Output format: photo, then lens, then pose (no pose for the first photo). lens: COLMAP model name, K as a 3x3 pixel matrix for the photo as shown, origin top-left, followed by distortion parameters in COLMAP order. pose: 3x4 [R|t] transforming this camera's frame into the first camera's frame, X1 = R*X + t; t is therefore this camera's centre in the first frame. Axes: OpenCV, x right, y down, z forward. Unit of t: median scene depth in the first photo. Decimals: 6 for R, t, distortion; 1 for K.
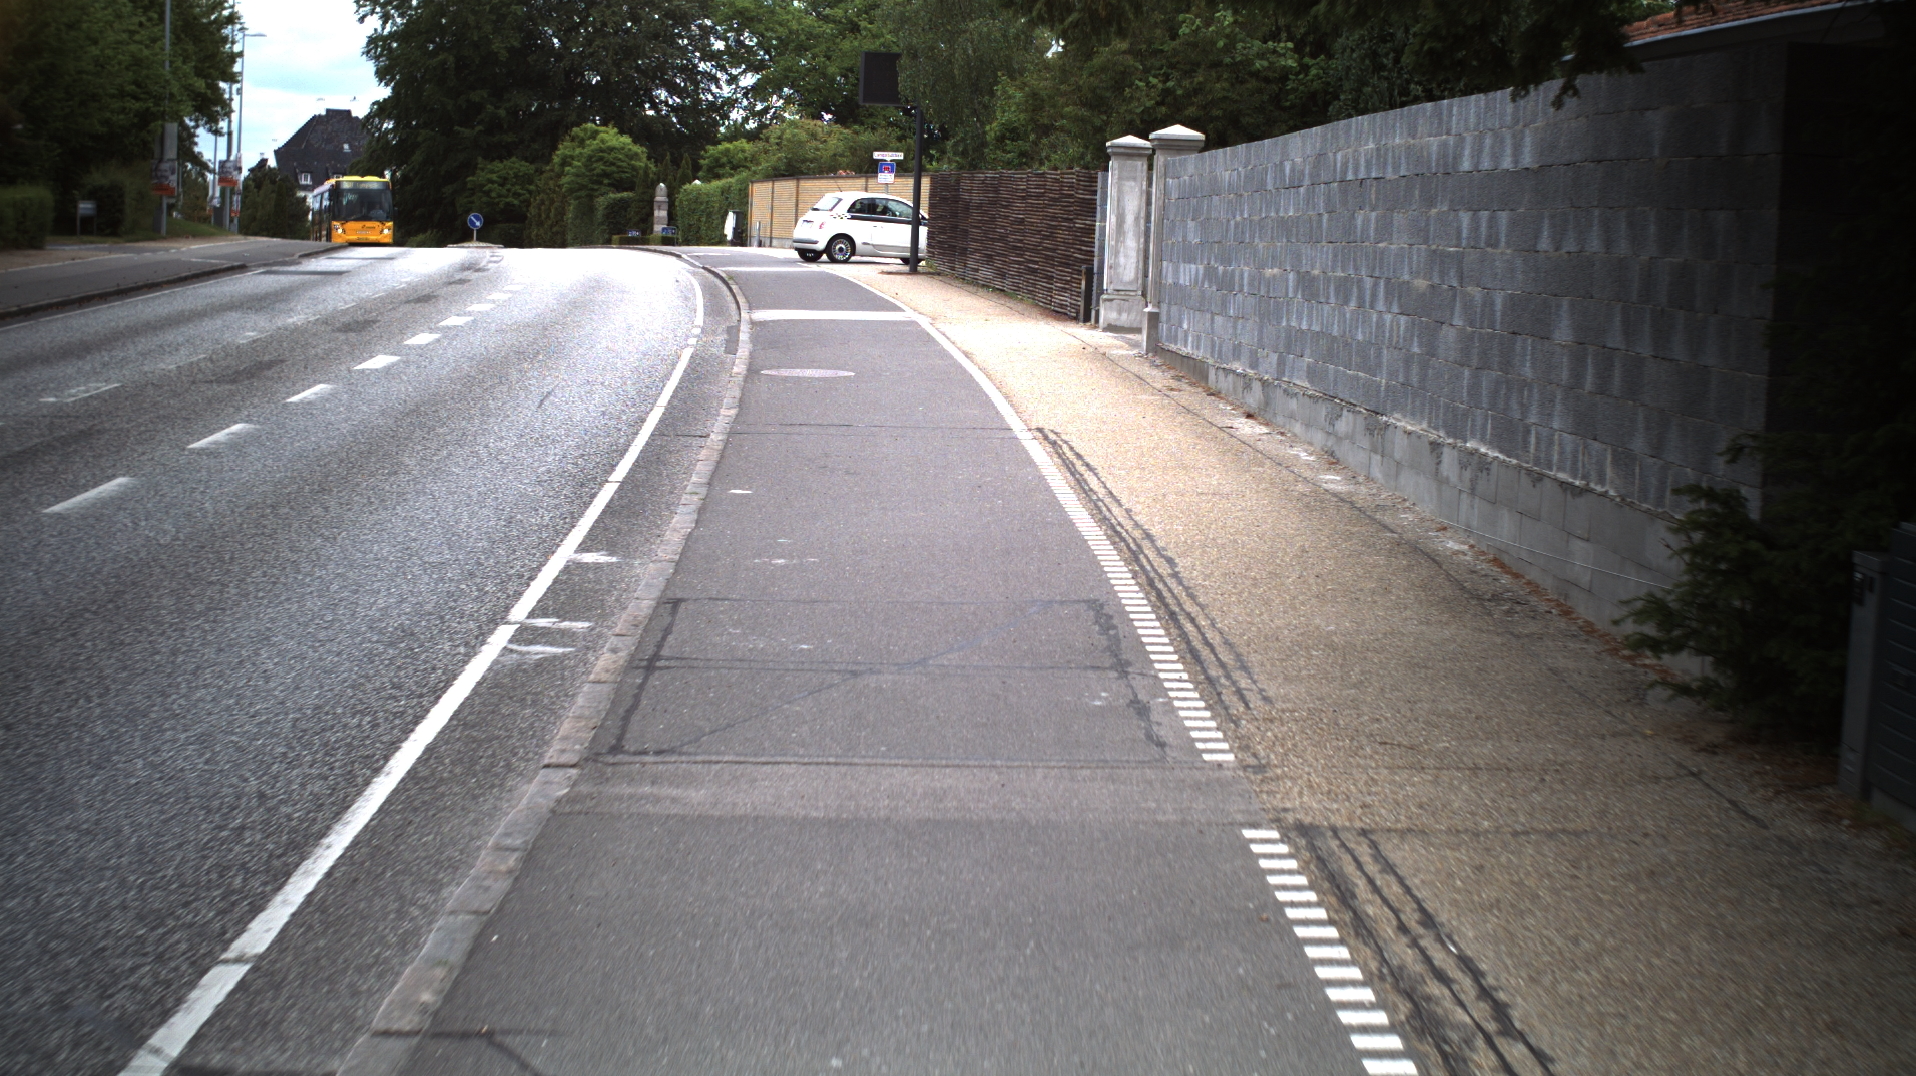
lens RADIAL K [[3299.1, 0, 958.0], [0, 3299.1, 538.0], [0, 0, 1]] dist [-0.292943, 0.413444]
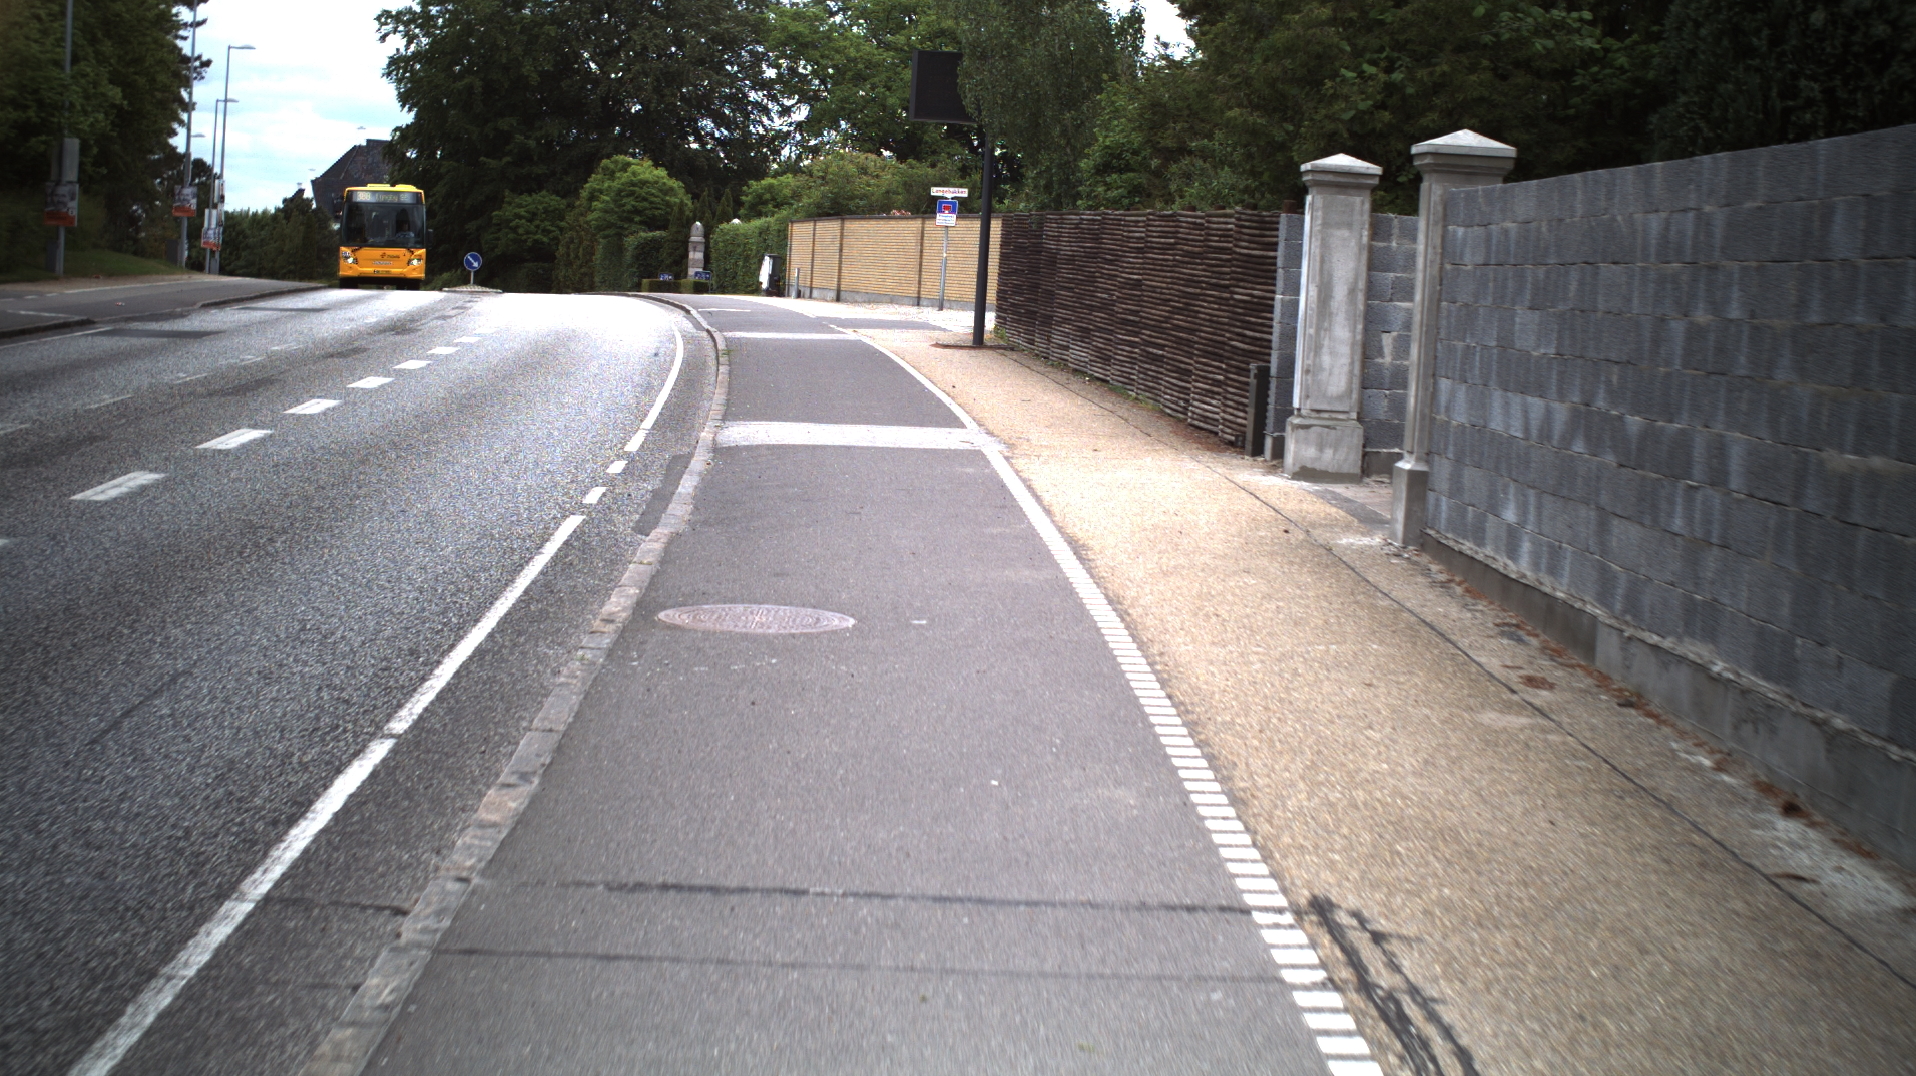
lens RADIAL K [[3299.1, 0, 958.0], [0, 3299.1, 538.0], [0, 0, 1]] dist [-0.292943, 0.413444]
pose [[0.999676, 0.017945, -0.018031, -0.003711], [-0.018181, 0.999750, -0.013033, -0.026039], [0.017792, 0.013357, 0.999752, 0.241622]]
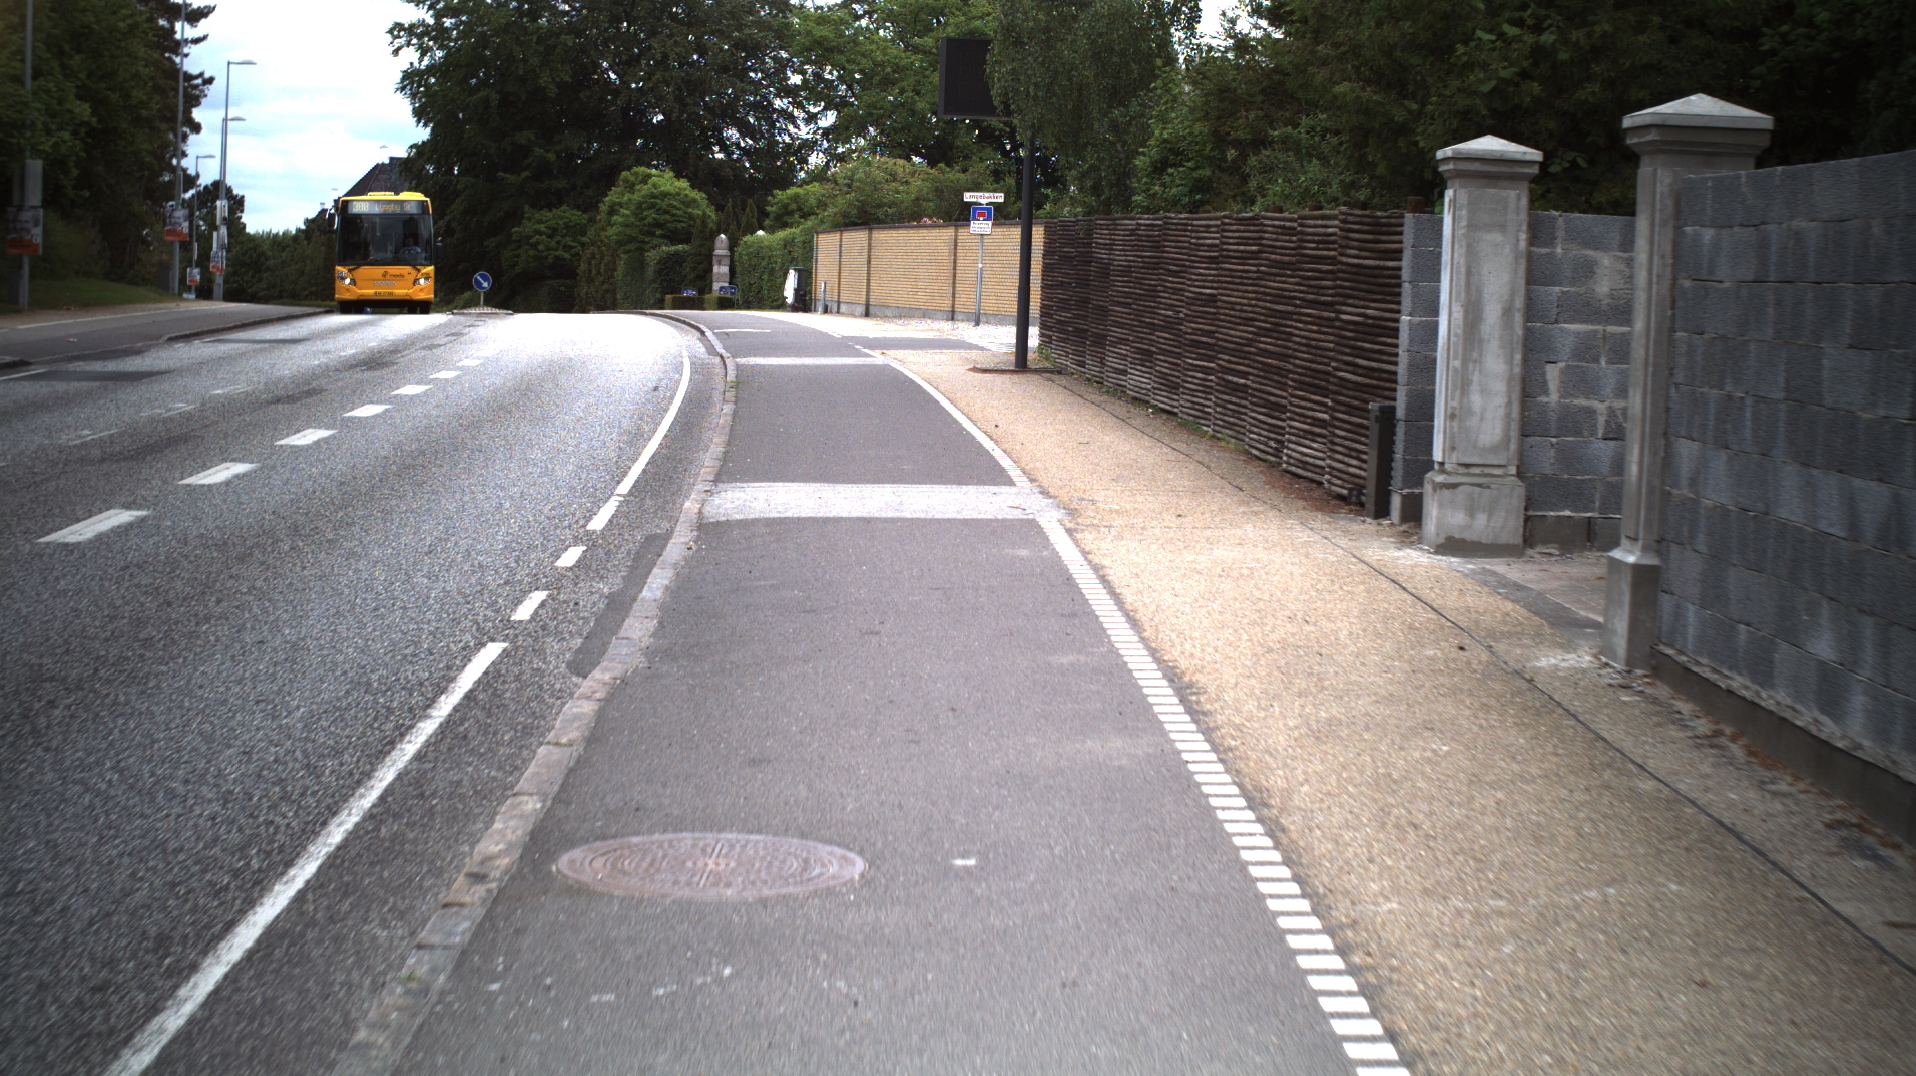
lens RADIAL K [[3299.1, 0, 958.0], [0, 3299.1, 538.0], [0, 0, 1]] dist [-0.292943, 0.413444]
pose [[0.999549, -0.002629, -0.029915, -0.006251], [0.002184, 0.999887, -0.014894, -0.035216], [0.029951, 0.014822, 0.999441, 0.321859]]
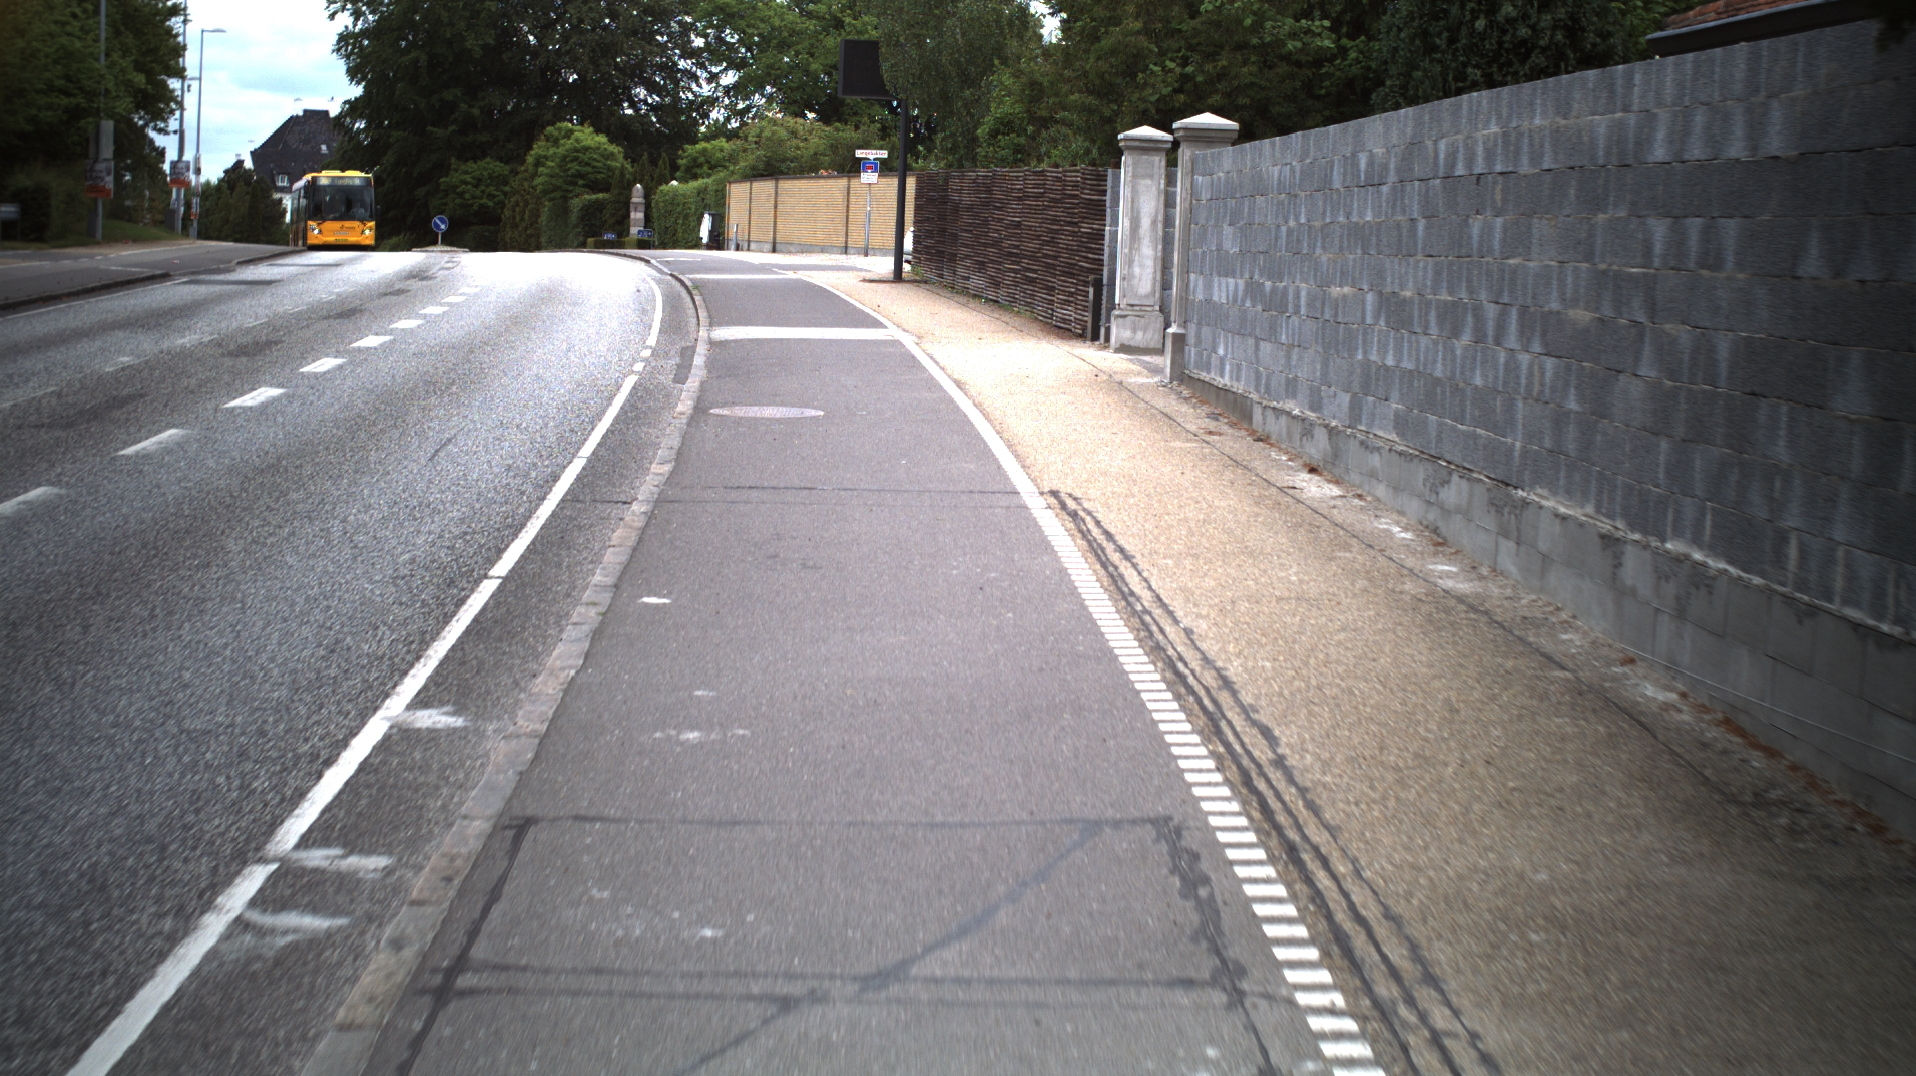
lens RADIAL K [[3299.1, 0, 958.0], [0, 3299.1, 538.0], [0, 0, 1]] dist [-0.292943, 0.413444]
pose [[0.999991, -0.001815, 0.003910, -0.000501], [0.001816, 0.999998, -0.000215, -0.008358], [-0.003909, 0.000222, 0.999992, 0.080434]]
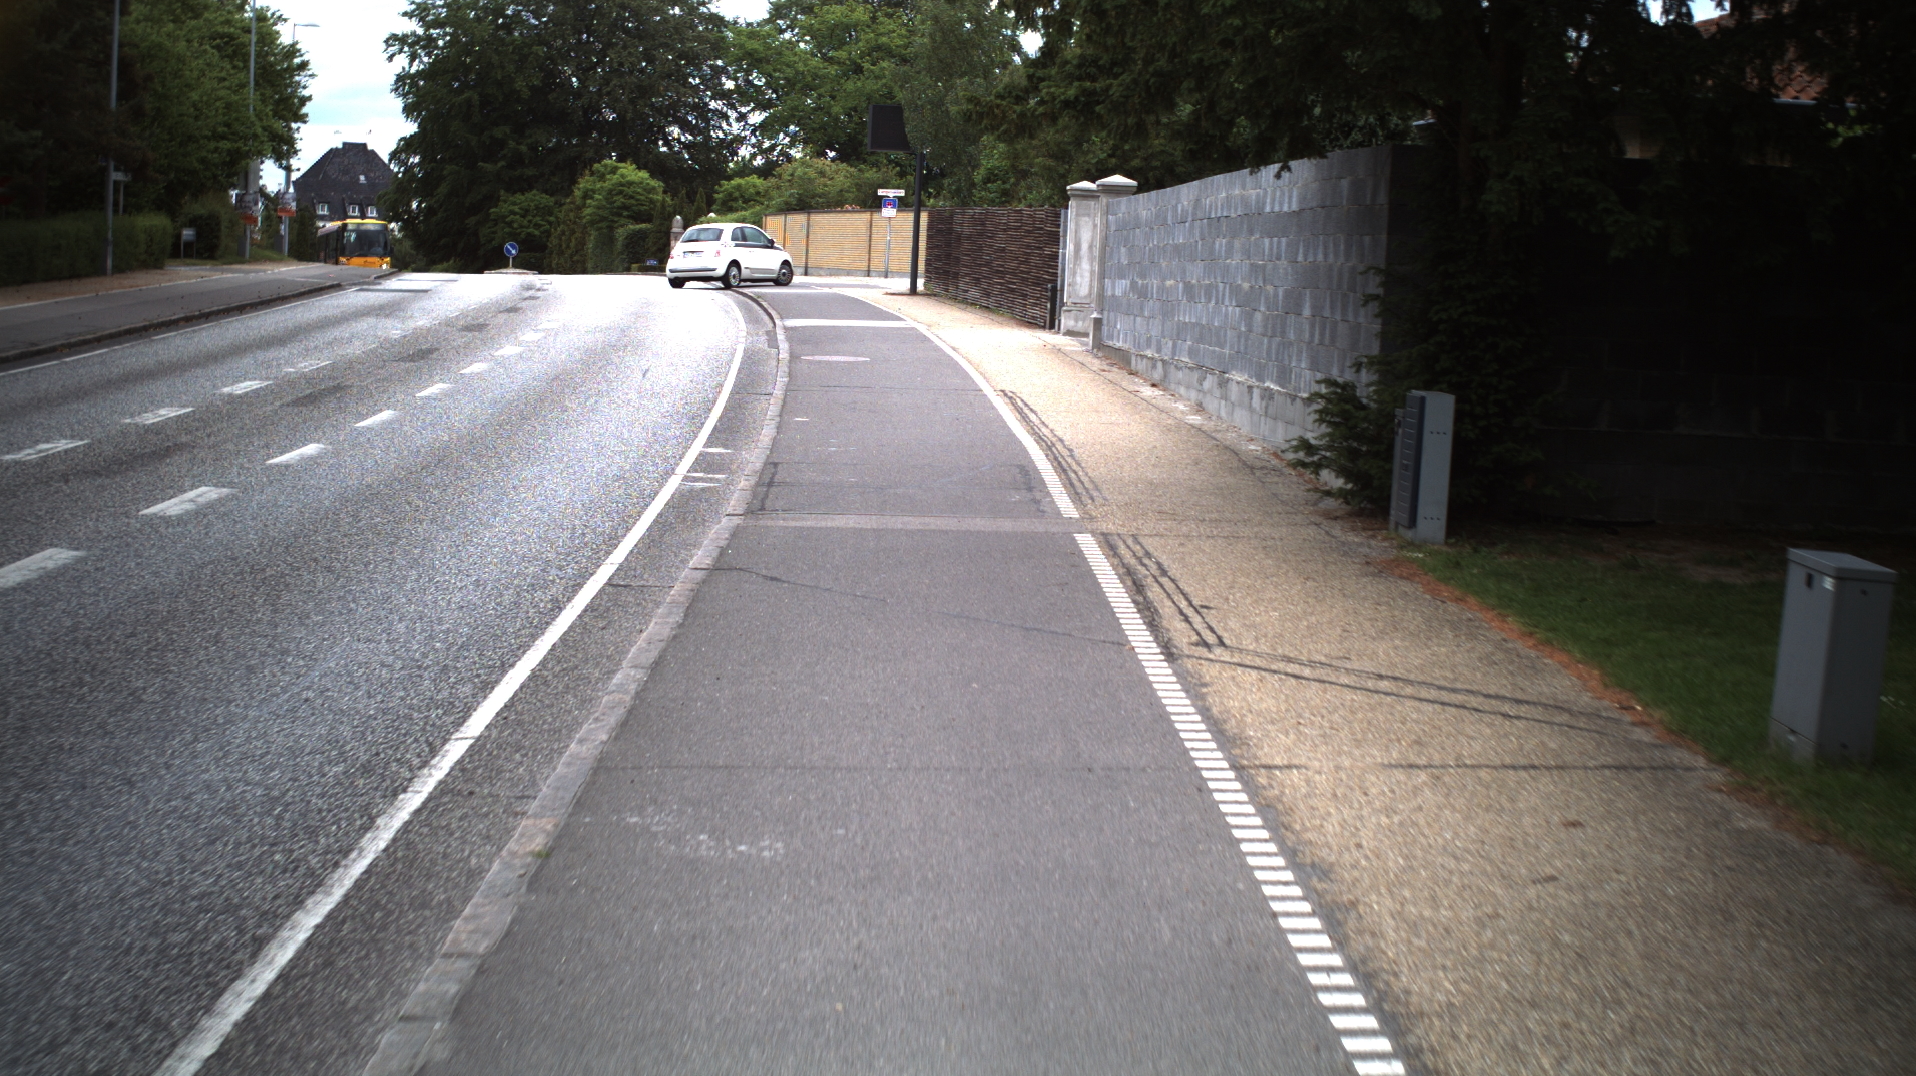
lens RADIAL K [[3299.1, 0, 958.0], [0, 3299.1, 538.0], [0, 0, 1]] dist [-0.292943, 0.413444]
pose [[0.999988, 0.004813, 0.000711, 0.001869], [-0.004806, 0.999938, -0.010088, 0.016993], [-0.000759, 0.010084, 0.999949, -0.161023]]
